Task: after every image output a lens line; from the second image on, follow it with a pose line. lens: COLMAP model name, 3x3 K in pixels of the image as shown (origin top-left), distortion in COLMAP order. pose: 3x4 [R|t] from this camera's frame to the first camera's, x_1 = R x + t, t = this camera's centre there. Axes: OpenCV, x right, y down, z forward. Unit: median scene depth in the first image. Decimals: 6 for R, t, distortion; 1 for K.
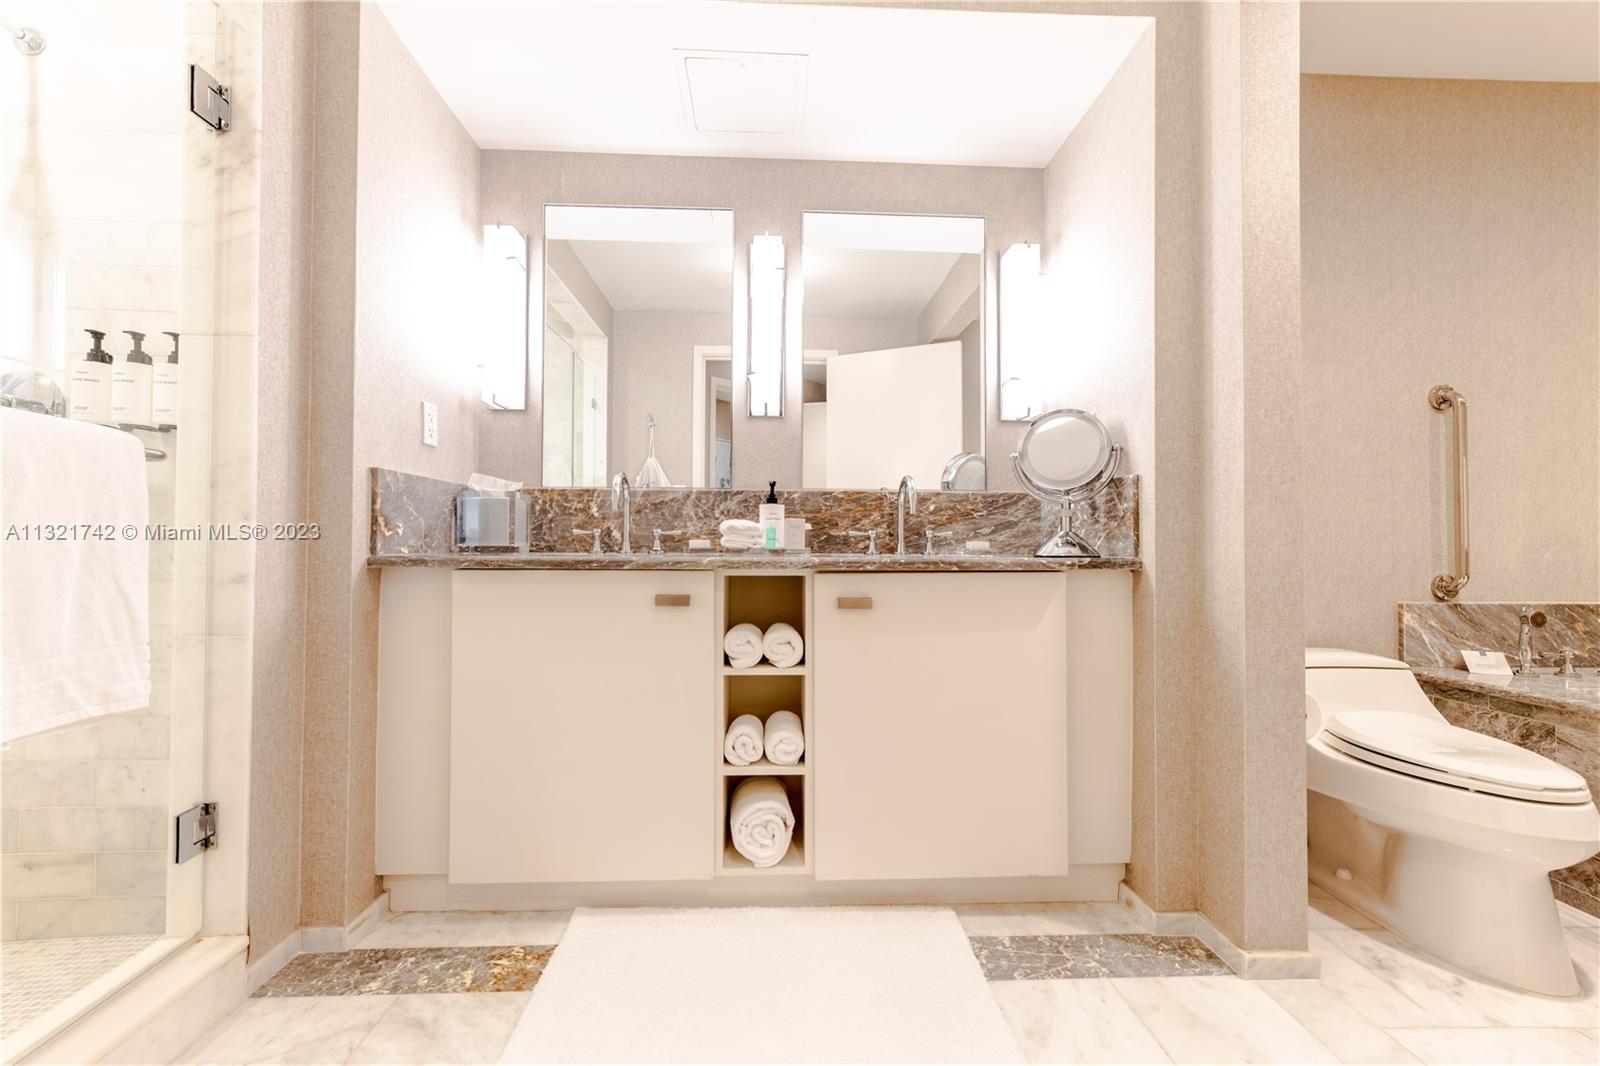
lens RADIAL K [[648.7, 0, 794.2], [0, 648.7, 537.8], [0, 0, 1]] dist [0.002723, 0.000386]
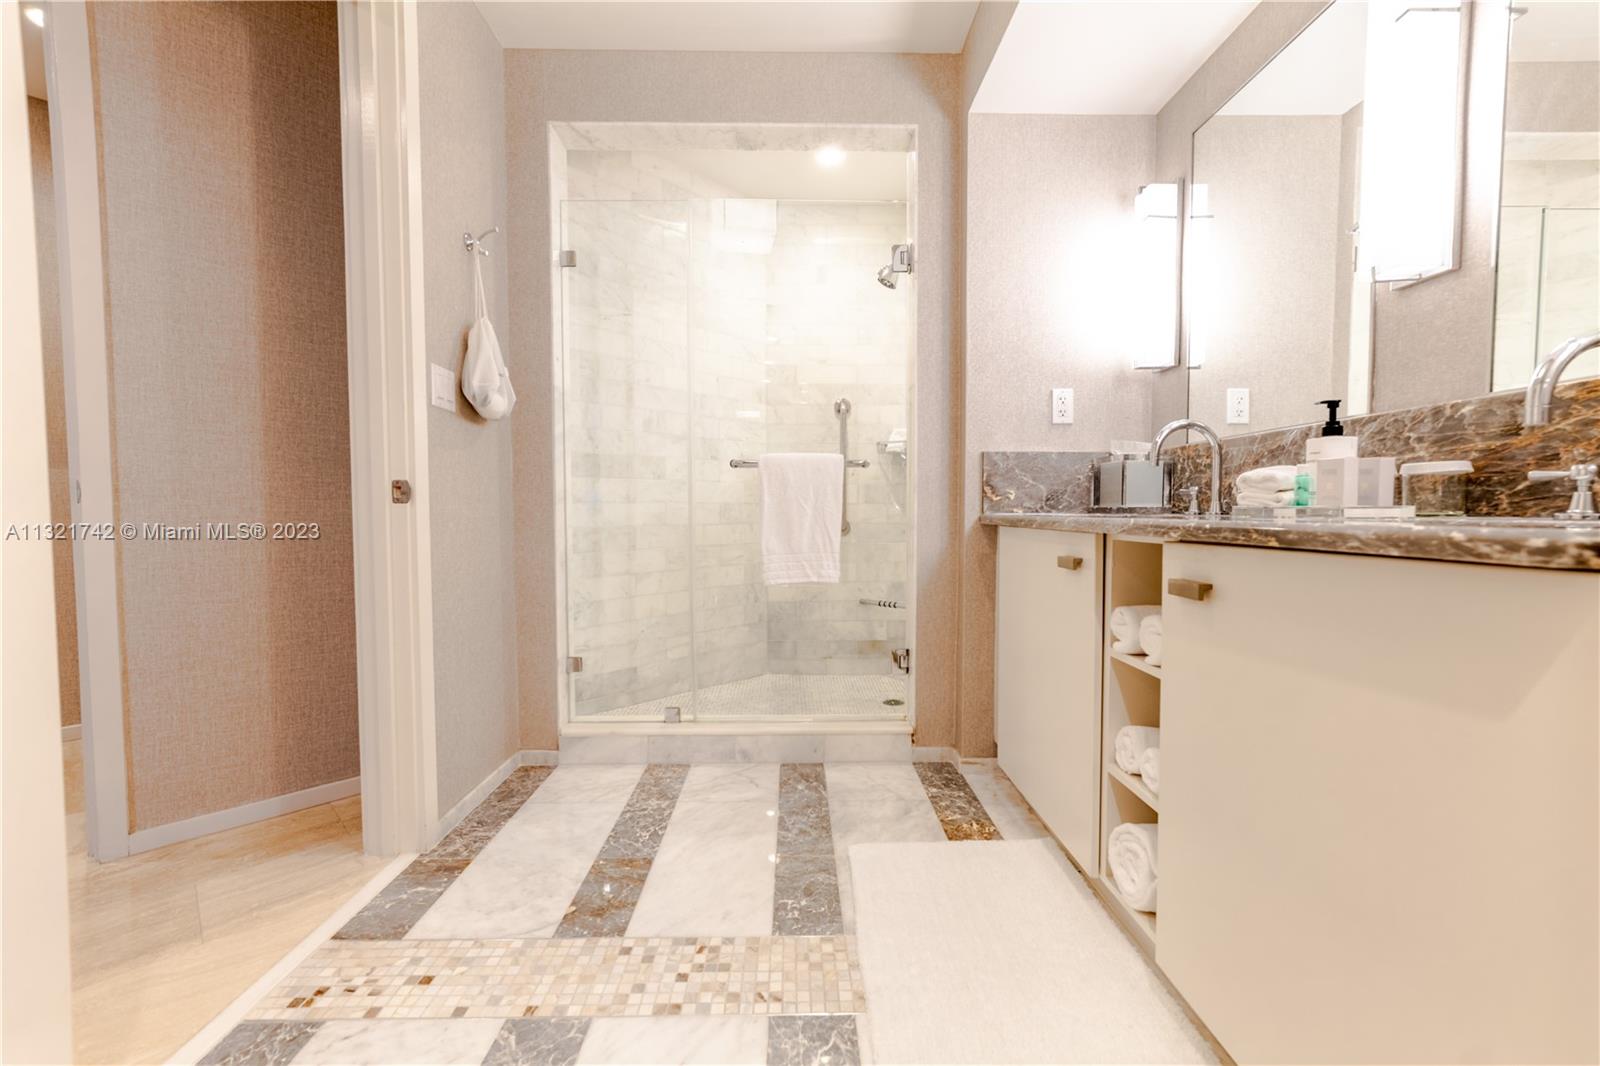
lens RADIAL K [[648.7, 0, 797.4], [0, 648.7, 535.5], [0, 0, 1]] dist [0.002723, 0.000386]
pose [[-0.019765, 0.036427, -0.999141, 0.764500], [0.015008, 0.999234, 0.036133, 0.015974], [0.999692, -0.014281, -0.020296, 0.614892]]
